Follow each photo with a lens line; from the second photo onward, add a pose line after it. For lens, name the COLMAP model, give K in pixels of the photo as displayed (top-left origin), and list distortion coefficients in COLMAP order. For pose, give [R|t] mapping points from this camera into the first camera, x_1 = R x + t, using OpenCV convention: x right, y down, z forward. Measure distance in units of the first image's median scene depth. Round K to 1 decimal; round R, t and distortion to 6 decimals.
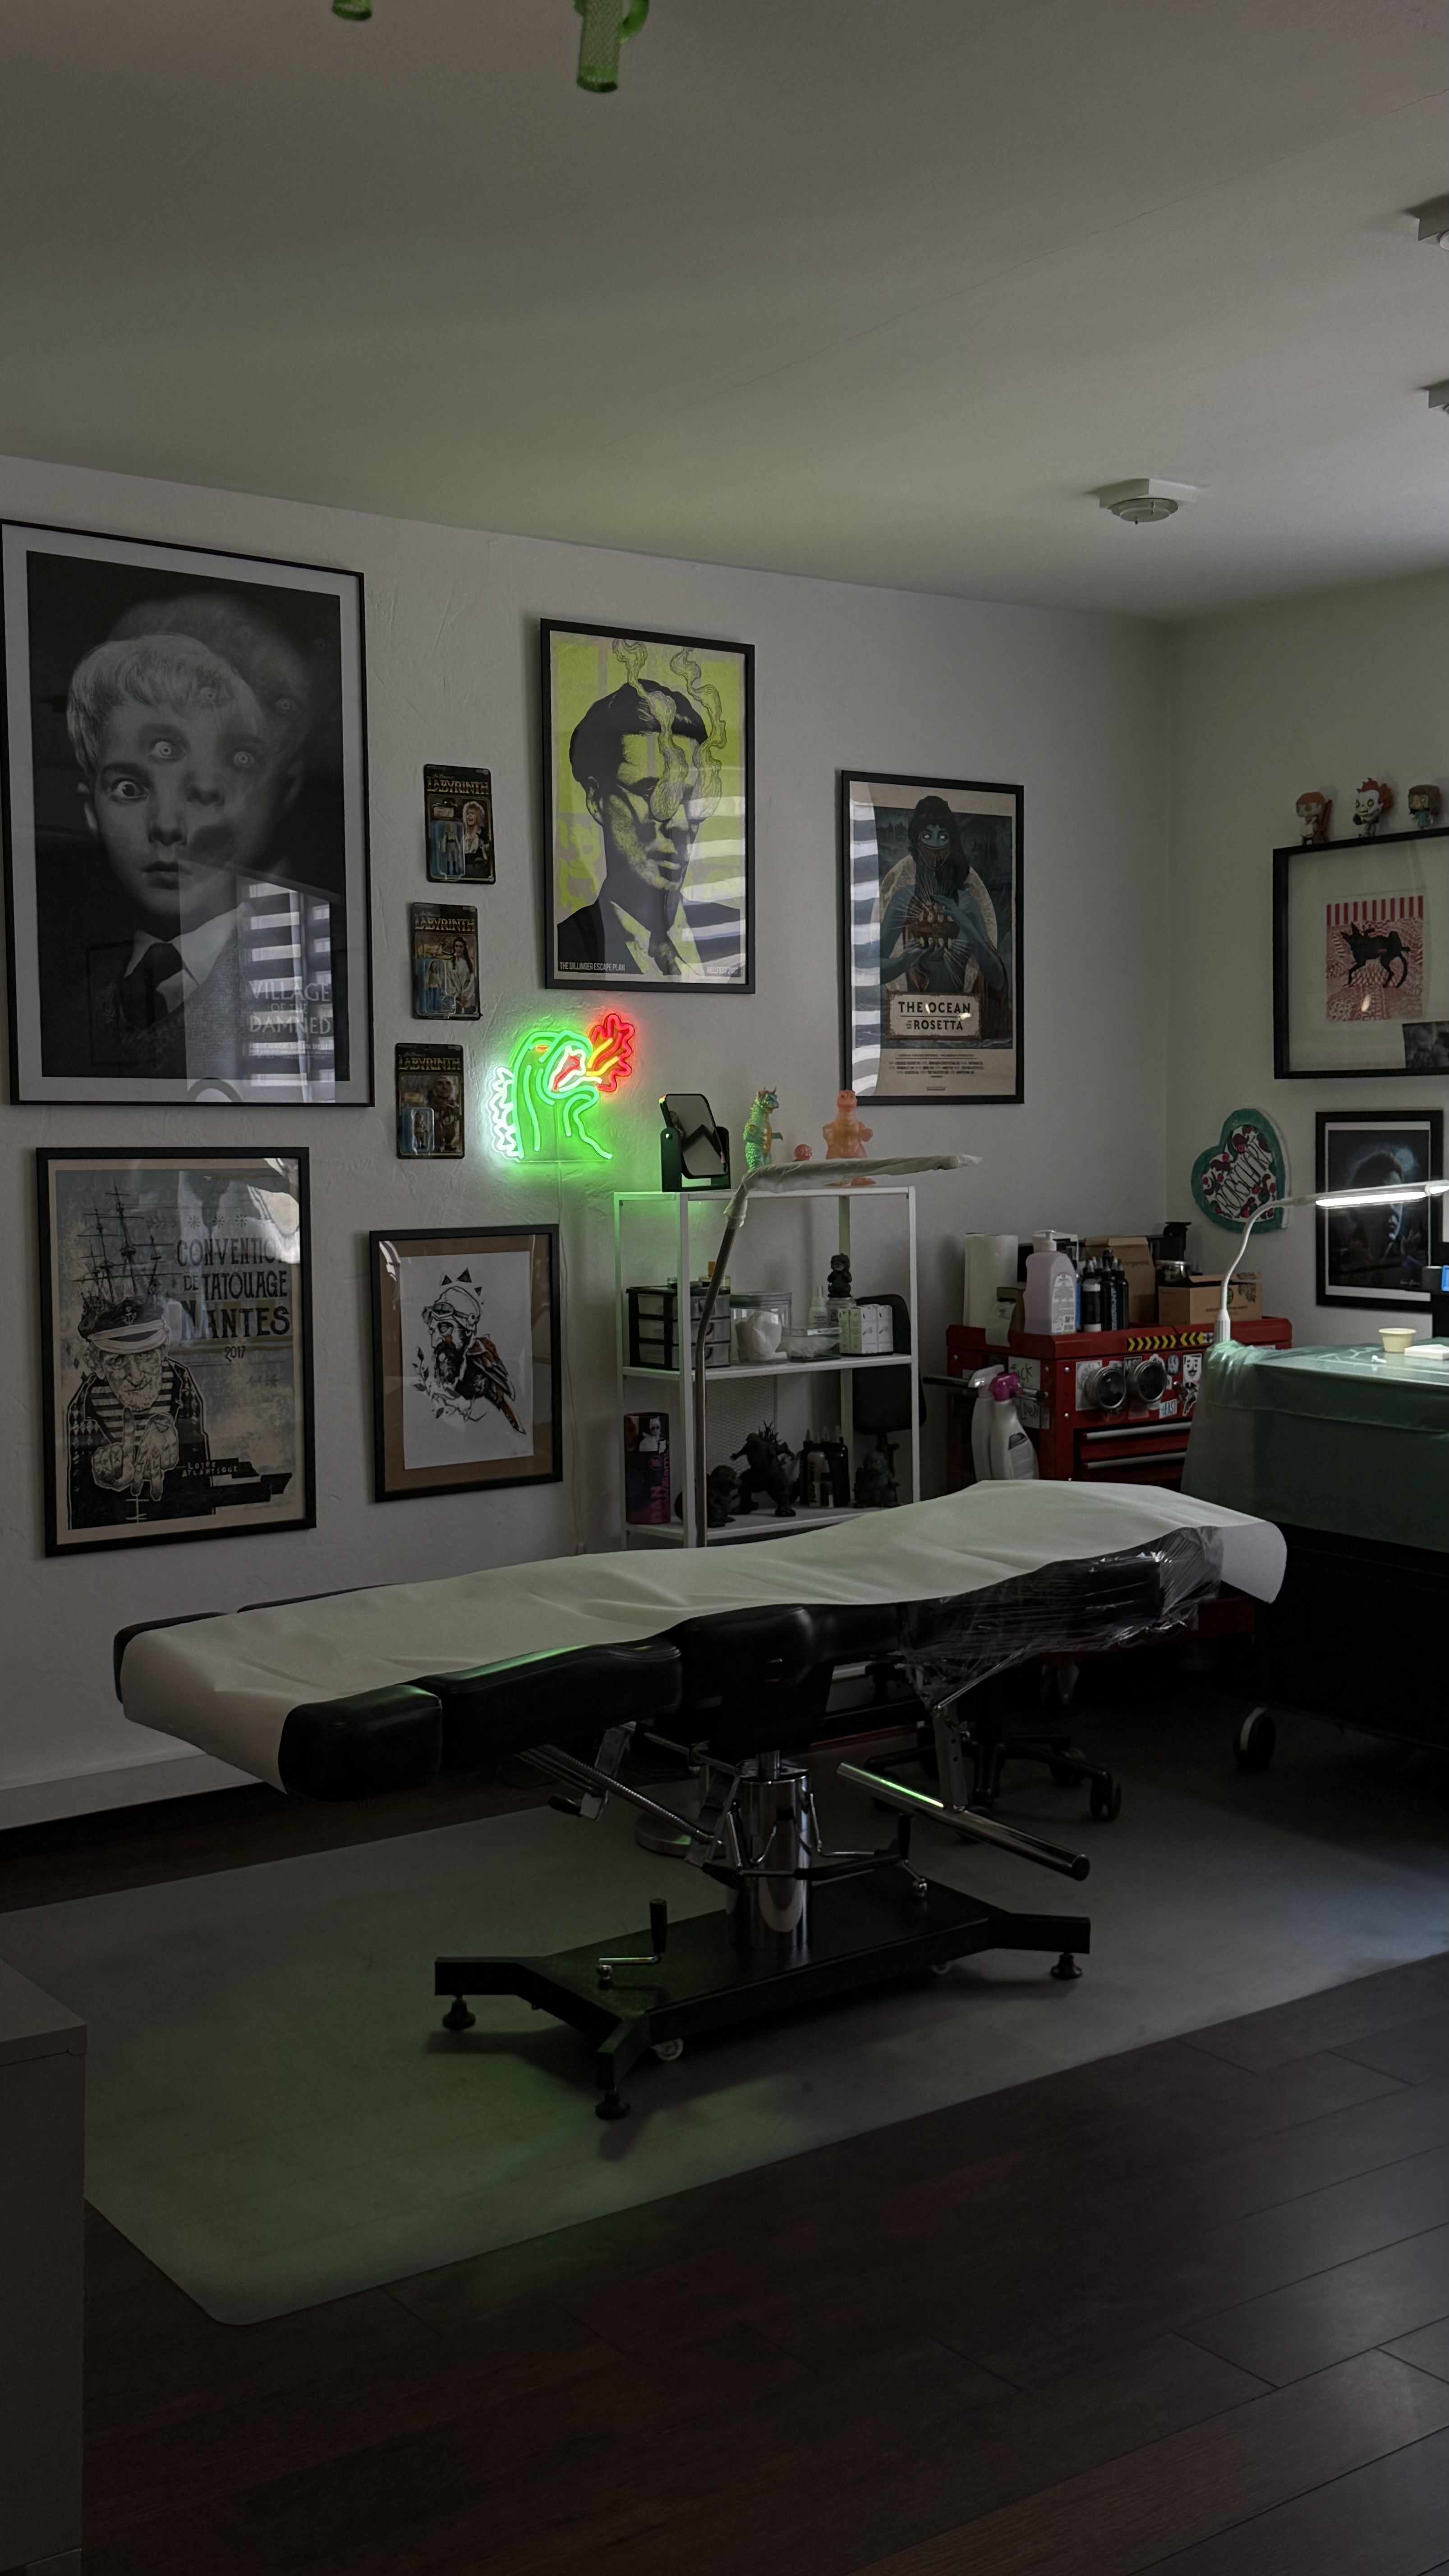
lens RADIAL K [[2562.1, 0, 734.9], [0, 2562.1, 1287.9], [0, 0, 1]] dist [0.129126, 0.000000]
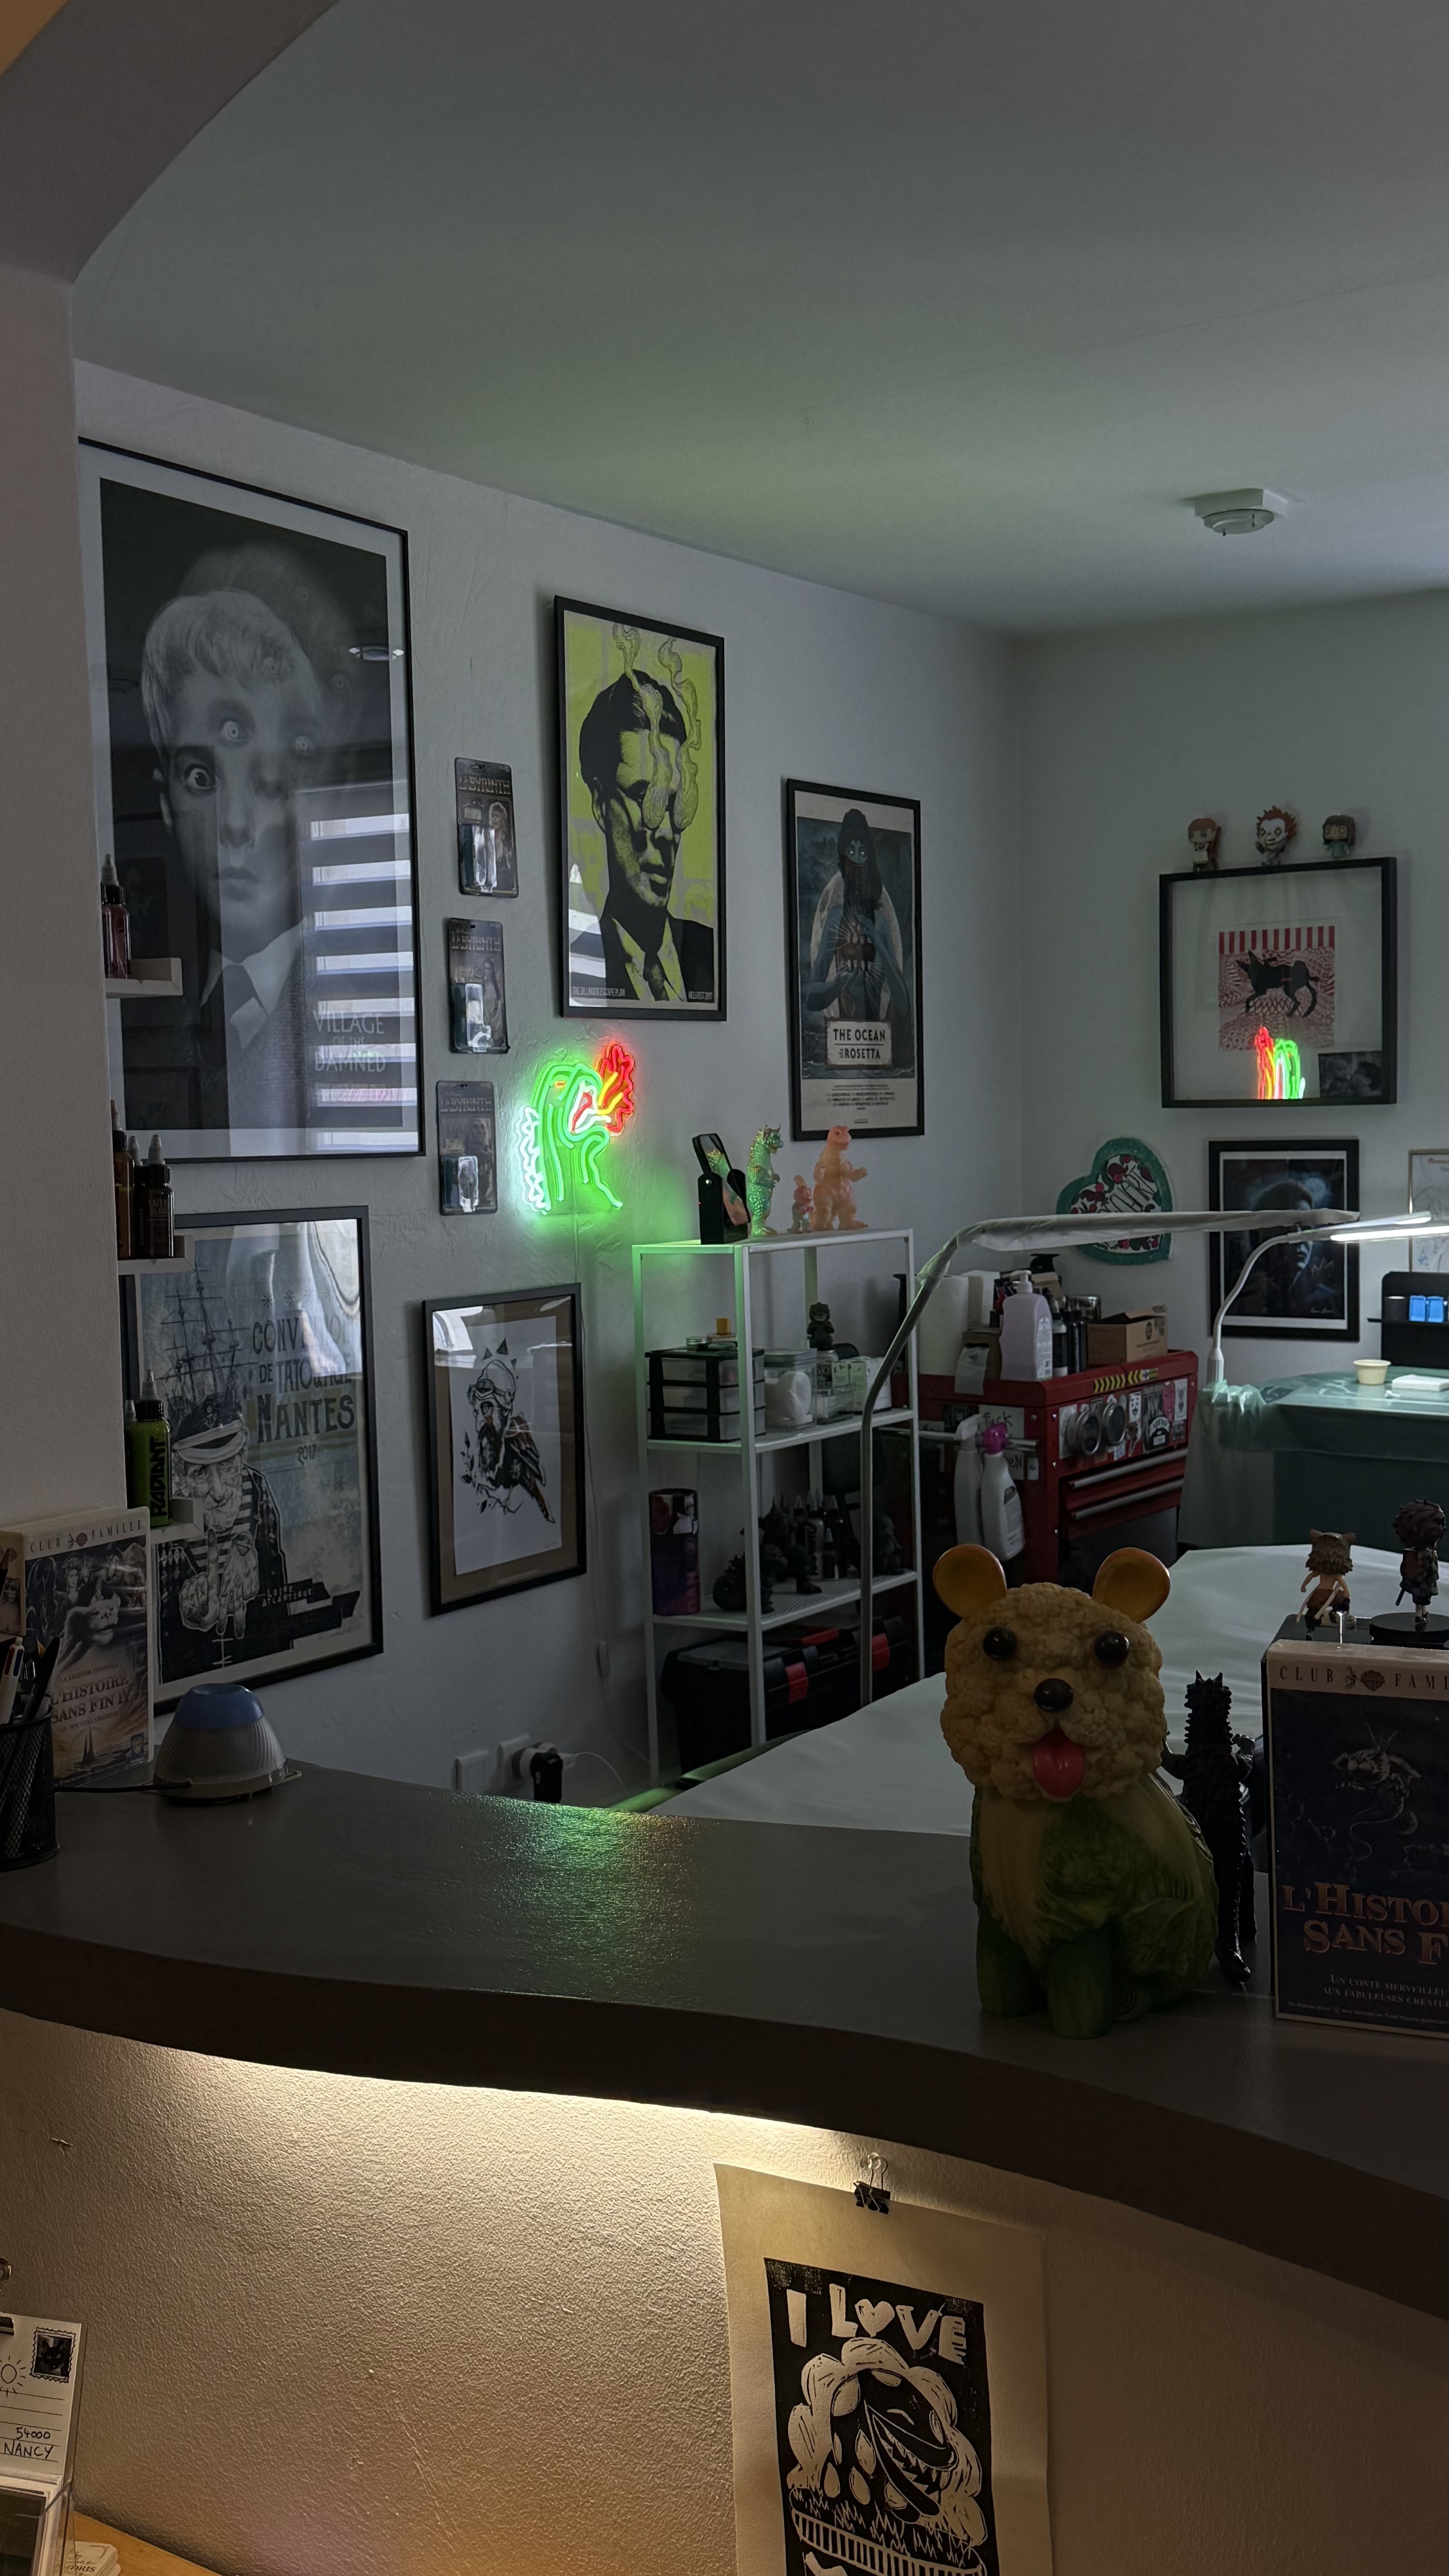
lens RADIAL K [[2562.1, 0, 725.0], [0, 2562.1, 1287.0], [0, 0, 1]] dist [0.129126, 0.000000]
pose [[0.936404, -0.032558, 0.349410, -0.318355], [0.032096, 0.999459, 0.007113, -0.027188], [-0.349452, 0.004554, 0.936943, 0.149847]]
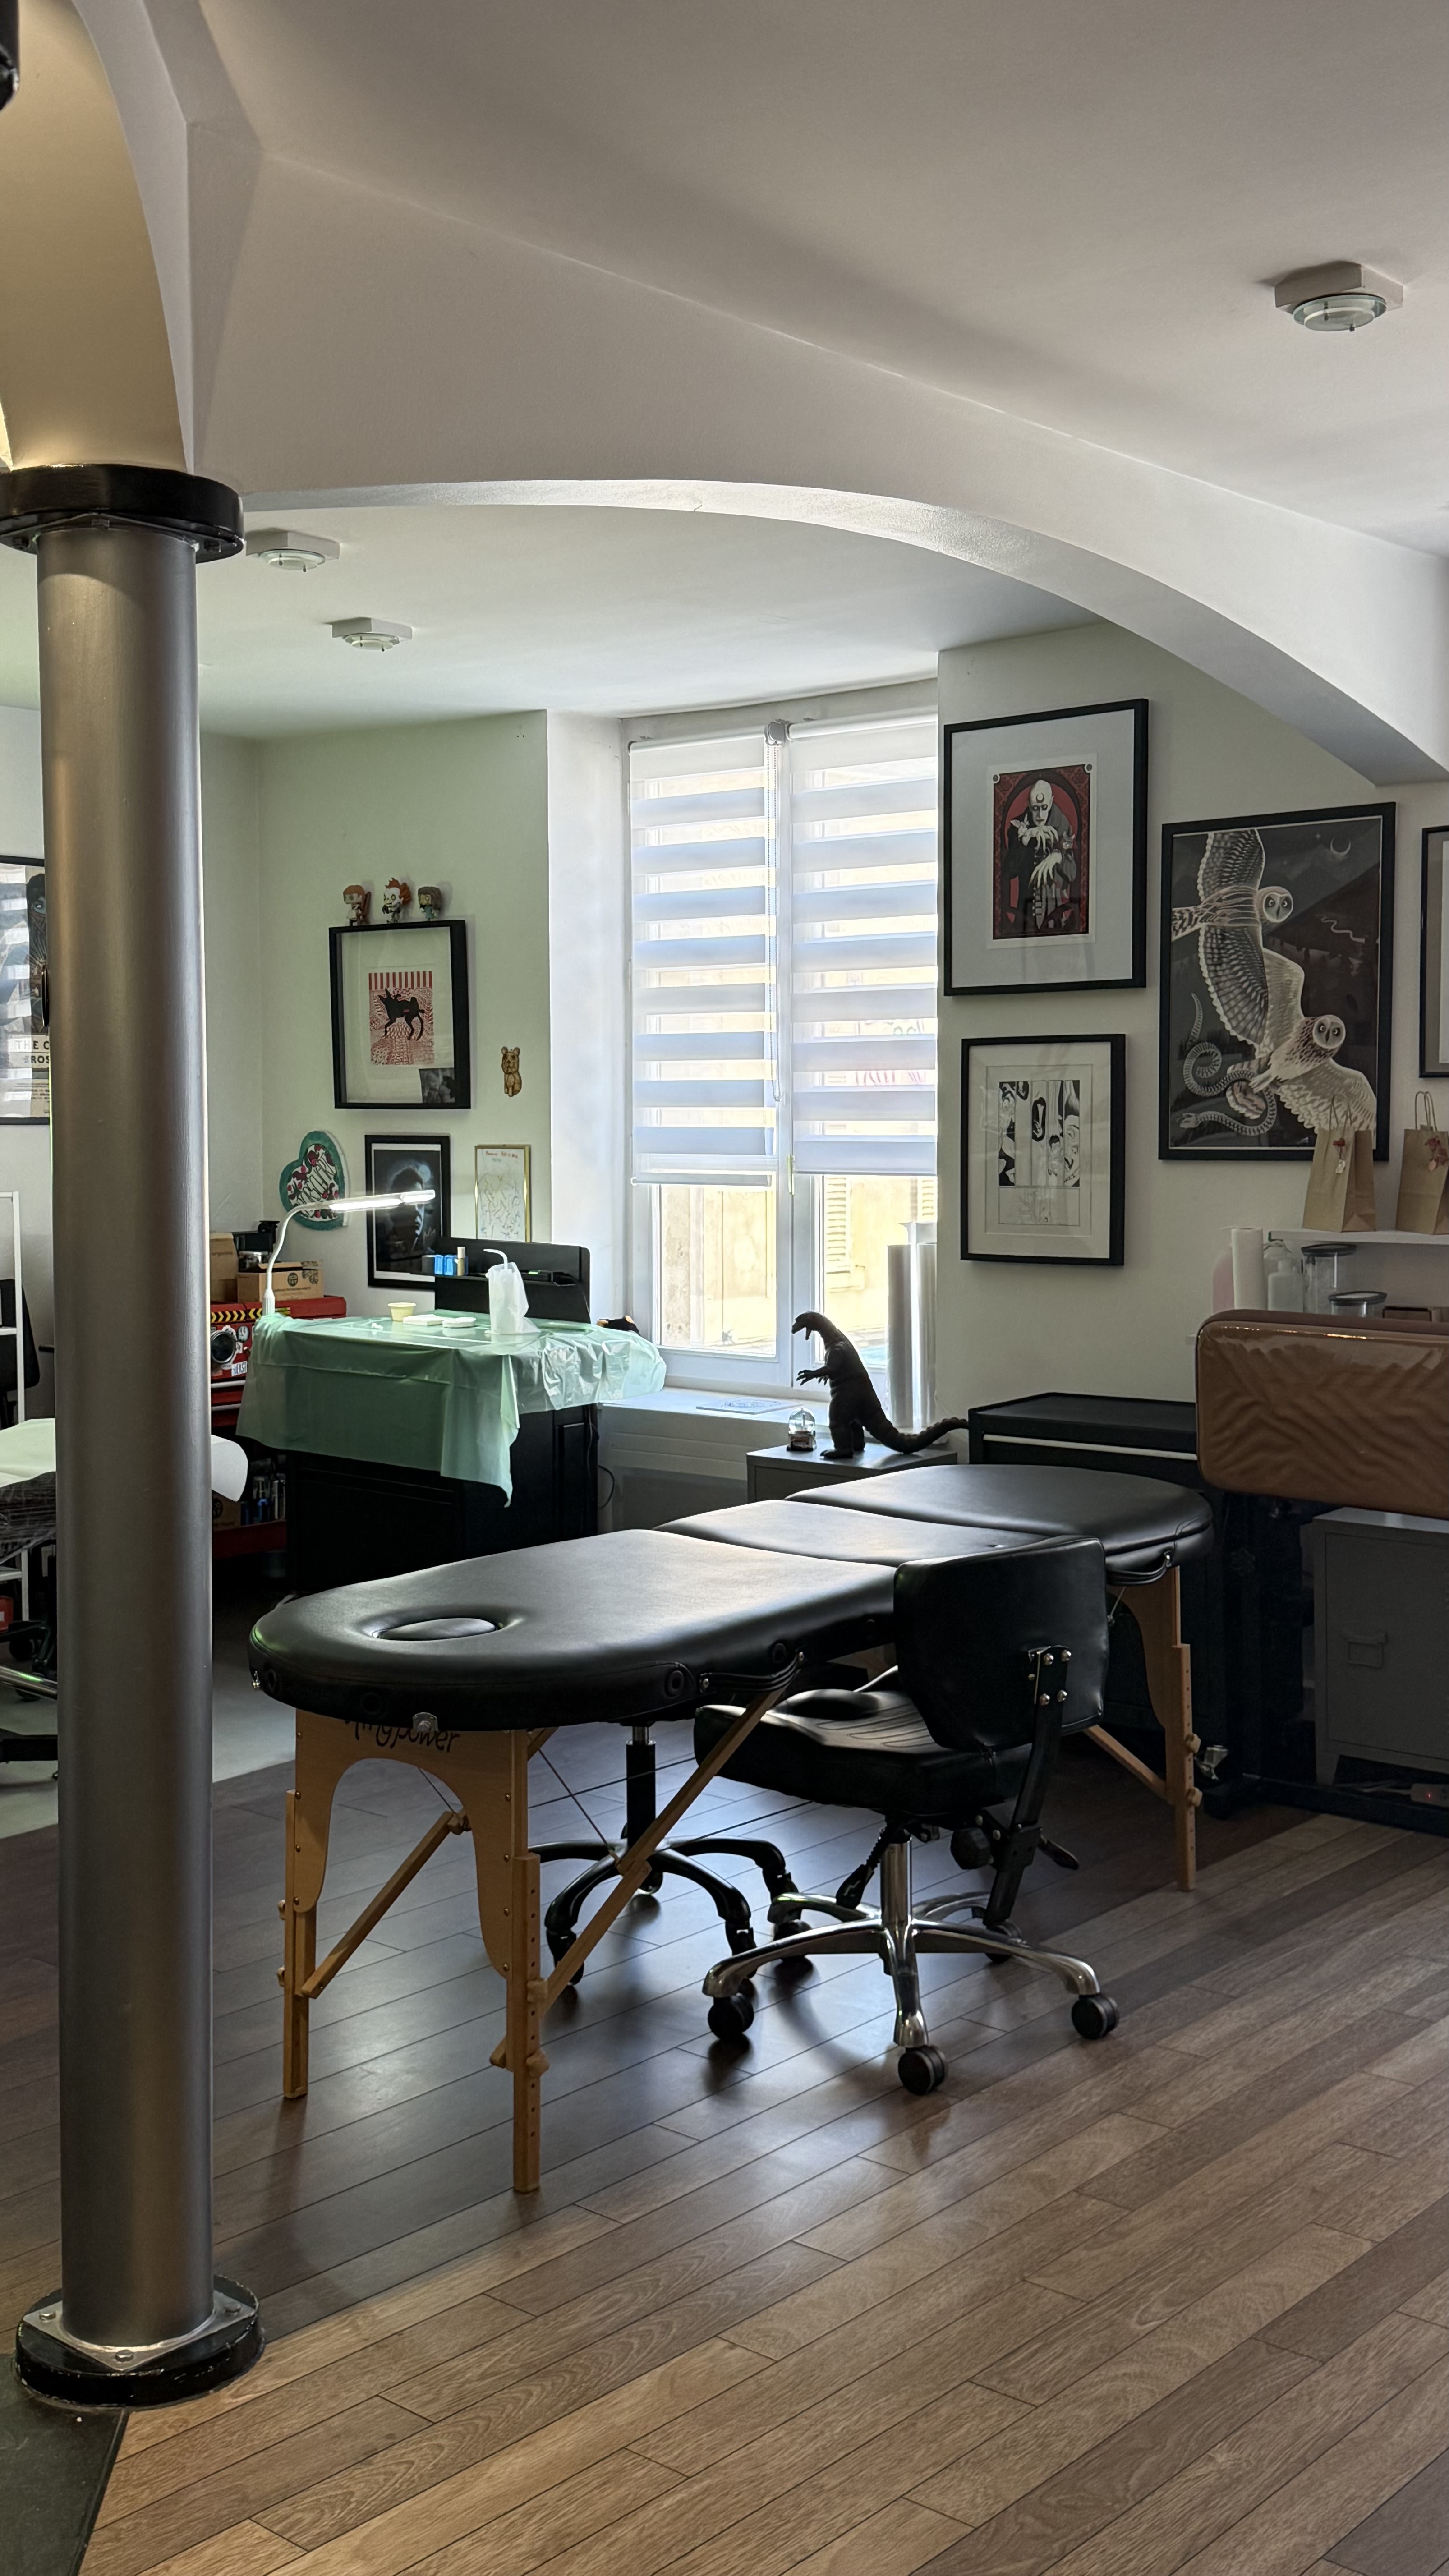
lens RADIAL K [[2562.1, 0, 741.0], [0, 2562.1, 1281.1], [0, 0, 1]] dist [0.129126, 0.000000]
pose [[0.972749, -0.005325, 0.231800, 0.119381], [0.005580, 0.999984, -0.000445, 0.006205], [-0.231794, 0.001727, 0.972763, -0.301608]]
